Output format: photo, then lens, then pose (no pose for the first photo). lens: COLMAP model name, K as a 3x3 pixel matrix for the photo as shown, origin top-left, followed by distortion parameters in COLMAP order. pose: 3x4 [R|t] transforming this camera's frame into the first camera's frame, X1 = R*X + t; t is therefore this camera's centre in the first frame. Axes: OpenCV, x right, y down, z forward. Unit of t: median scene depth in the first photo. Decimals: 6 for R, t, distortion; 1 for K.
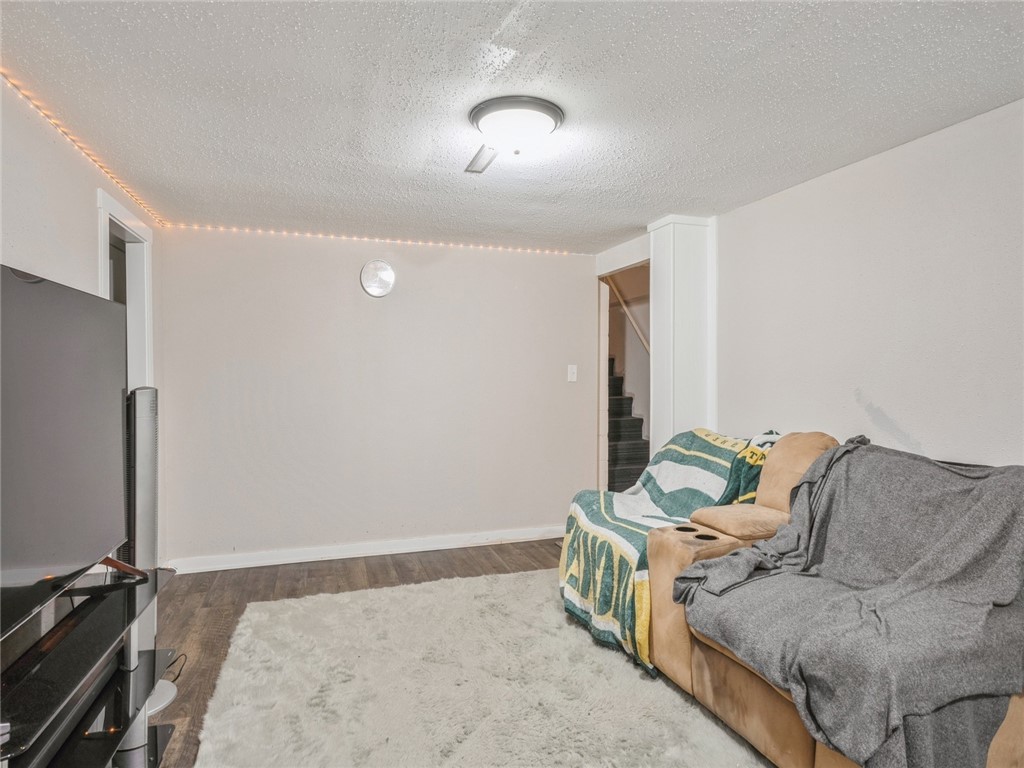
lens RADIAL K [[565.2, 0, 510.5], [0, 565.2, 379.5], [0, 0, 1]] dist [-0.001284, 0.000564]
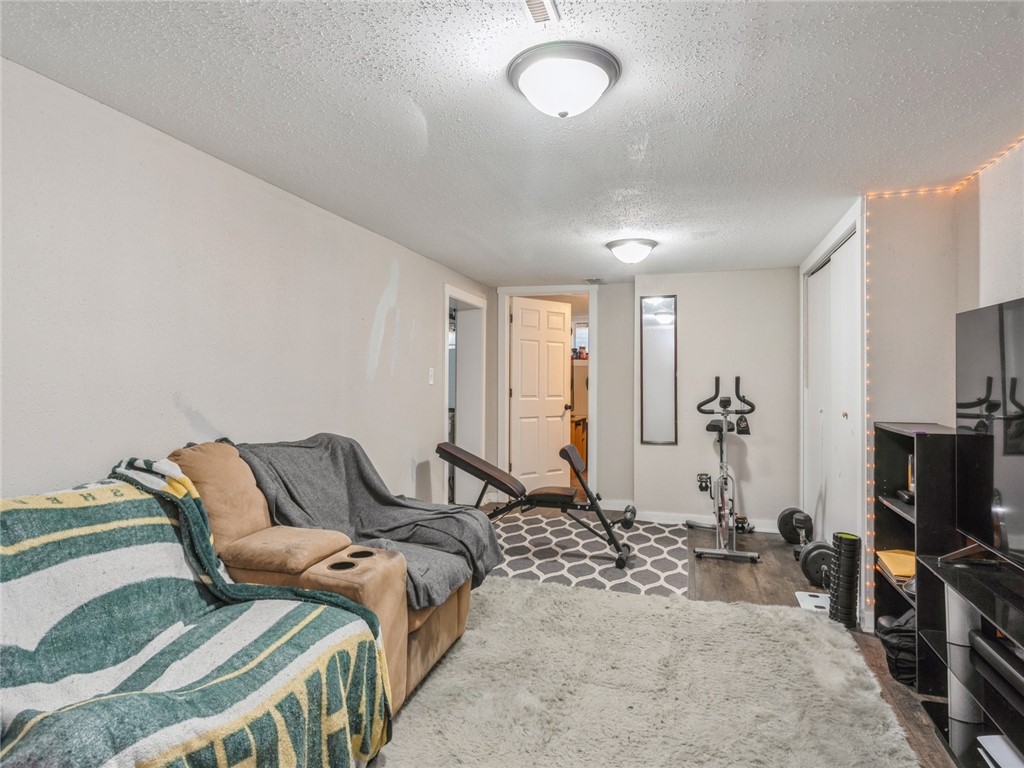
lens RADIAL K [[565.2, 0, 510.5], [0, 565.2, 379.5], [0, 0, 1]] dist [-0.001284, 0.000564]
pose [[-0.805798, -0.002938, 0.592184, -0.338965], [0.001828, 0.999971, 0.007449, -0.009844], [-0.592188, 0.007085, -0.805769, 1.408092]]
